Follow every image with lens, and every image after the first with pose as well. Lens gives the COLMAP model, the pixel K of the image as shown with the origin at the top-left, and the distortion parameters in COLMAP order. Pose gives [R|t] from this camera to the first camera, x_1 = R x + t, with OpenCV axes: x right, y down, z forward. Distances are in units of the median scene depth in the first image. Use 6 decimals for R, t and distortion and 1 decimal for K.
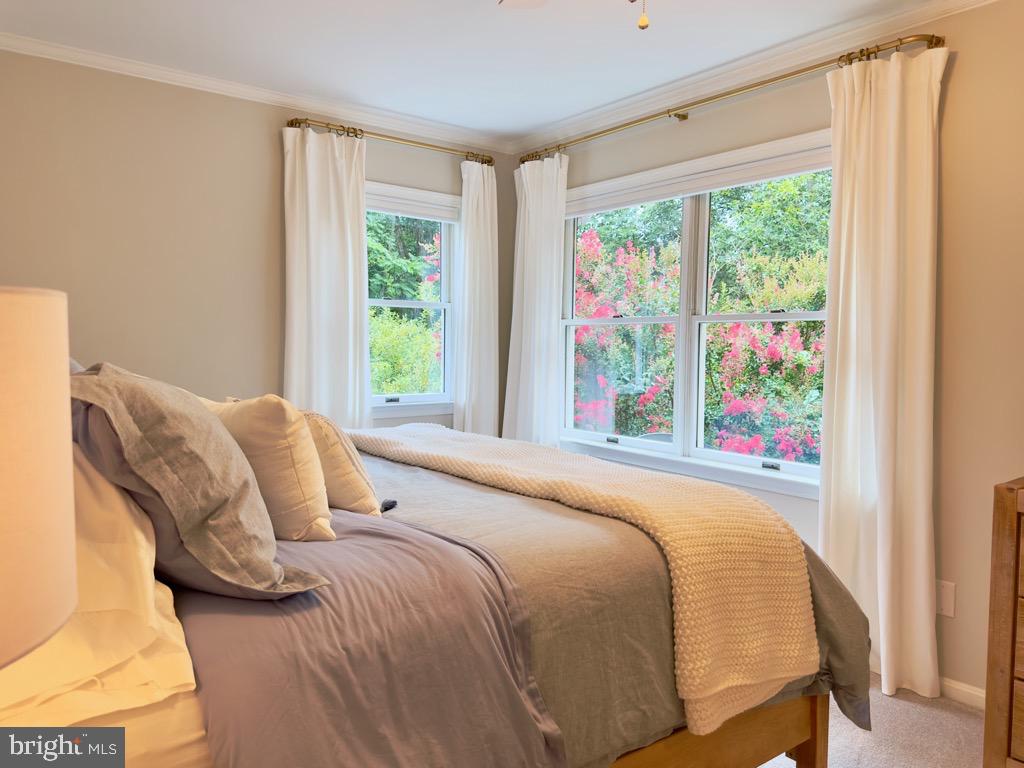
lens RADIAL K [[734.0, 0, 512.0], [0, 734.0, 384.0], [0, 0, 1]] dist [0.000188, -0.000028]
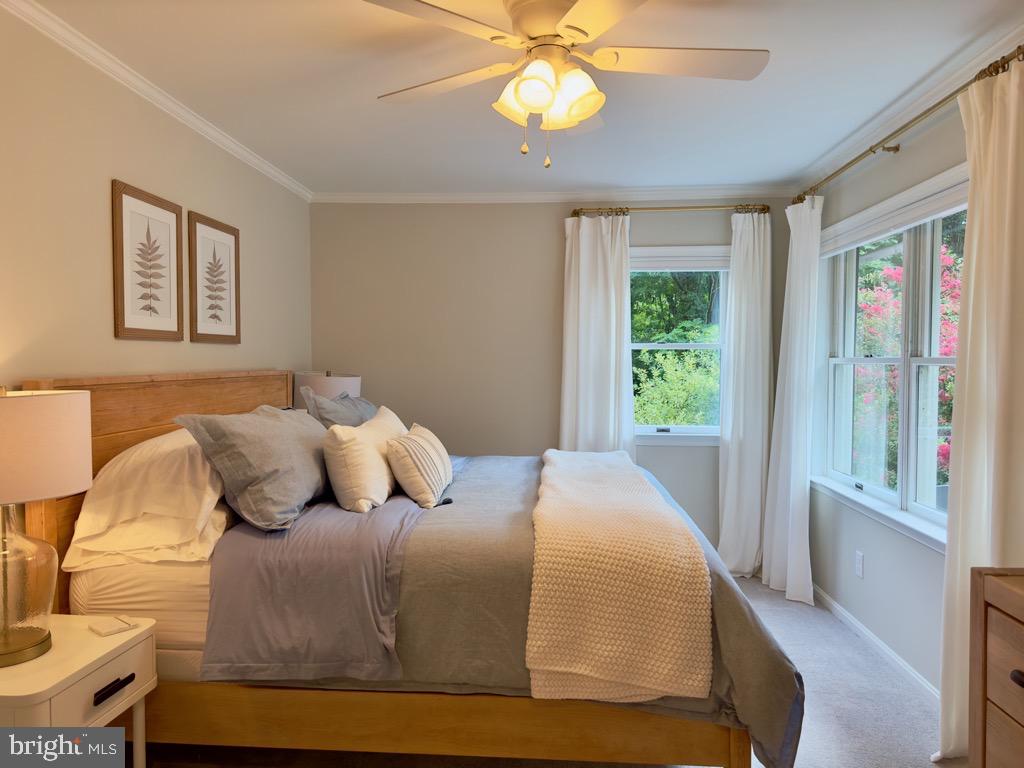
lens RADIAL K [[705.5, 0, 512.0], [0, 705.5, 384.0], [0, 0, 1]] dist [0.017669, -0.000543]
pose [[0.751678, 0.007312, -0.659490, 0.549606], [-0.027723, 0.999405, -0.020519, -0.030194], [0.658947, 0.033707, 0.751433, -0.000475]]
